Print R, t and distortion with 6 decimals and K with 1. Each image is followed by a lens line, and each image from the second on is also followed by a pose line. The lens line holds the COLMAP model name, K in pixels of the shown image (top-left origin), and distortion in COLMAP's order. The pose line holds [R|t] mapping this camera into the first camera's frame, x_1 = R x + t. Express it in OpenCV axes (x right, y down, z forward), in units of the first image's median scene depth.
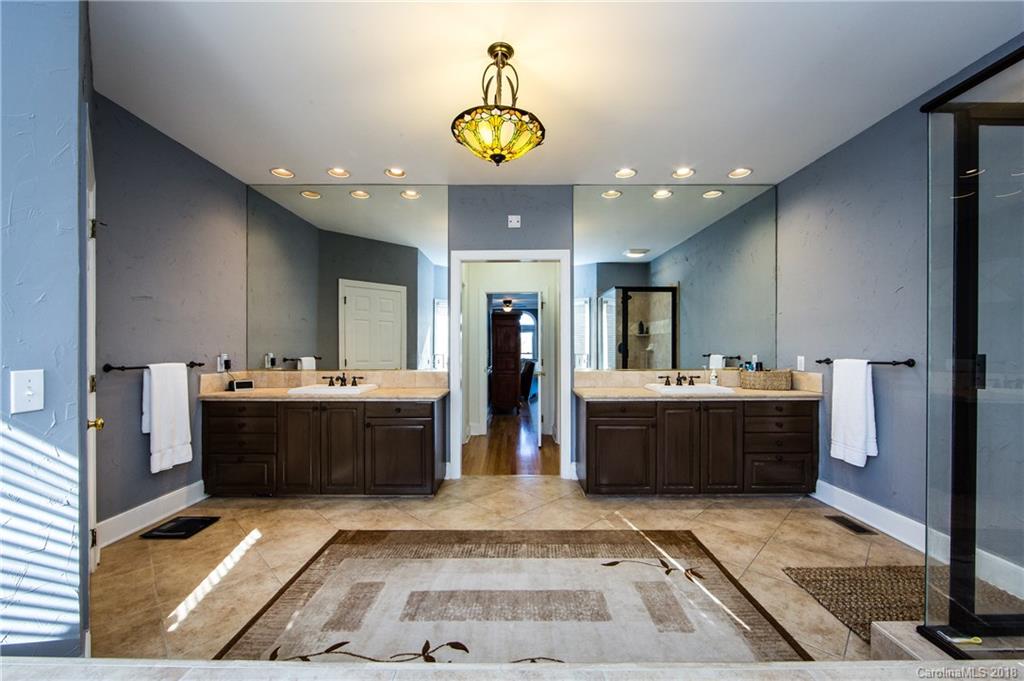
lens RADIAL K [[411.7, 0, 514.8], [0, 411.7, 347.9], [0, 0, 1]] dist [-0.011316, -0.000160]
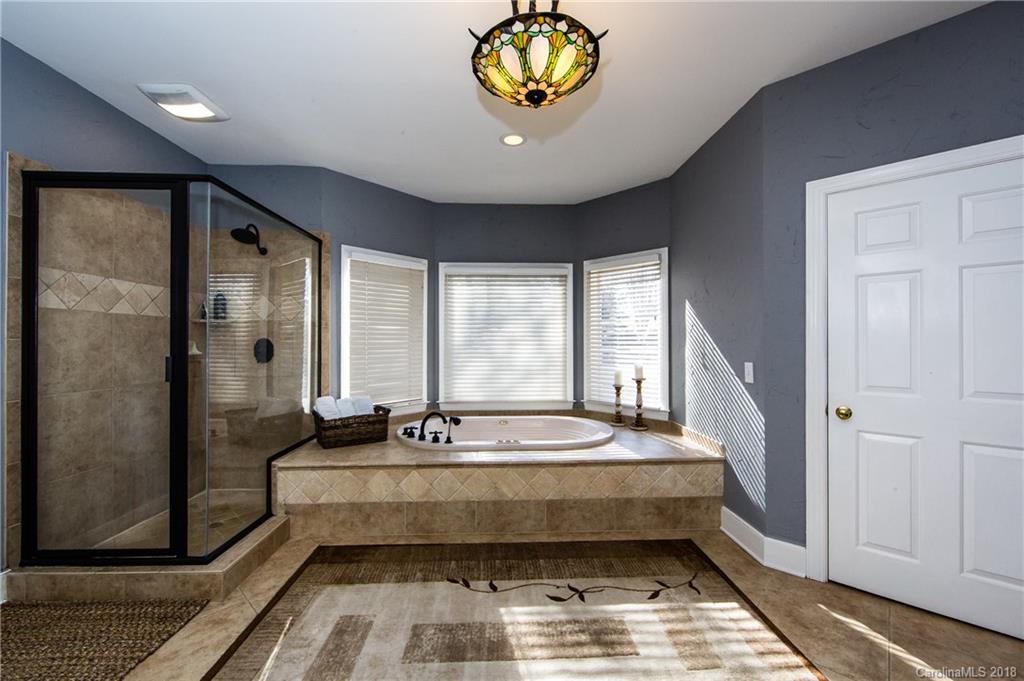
lens RADIAL K [[411.7, 0, 510.6], [0, 411.7, 344.7], [0, 0, 1]] dist [-0.011316, -0.000160]
pose [[-0.998824, 0.000835, -0.048479, 0.050060], [0.001331, 0.999947, -0.010183, -0.009560], [0.048467, -0.010235, -0.998772, 2.093682]]
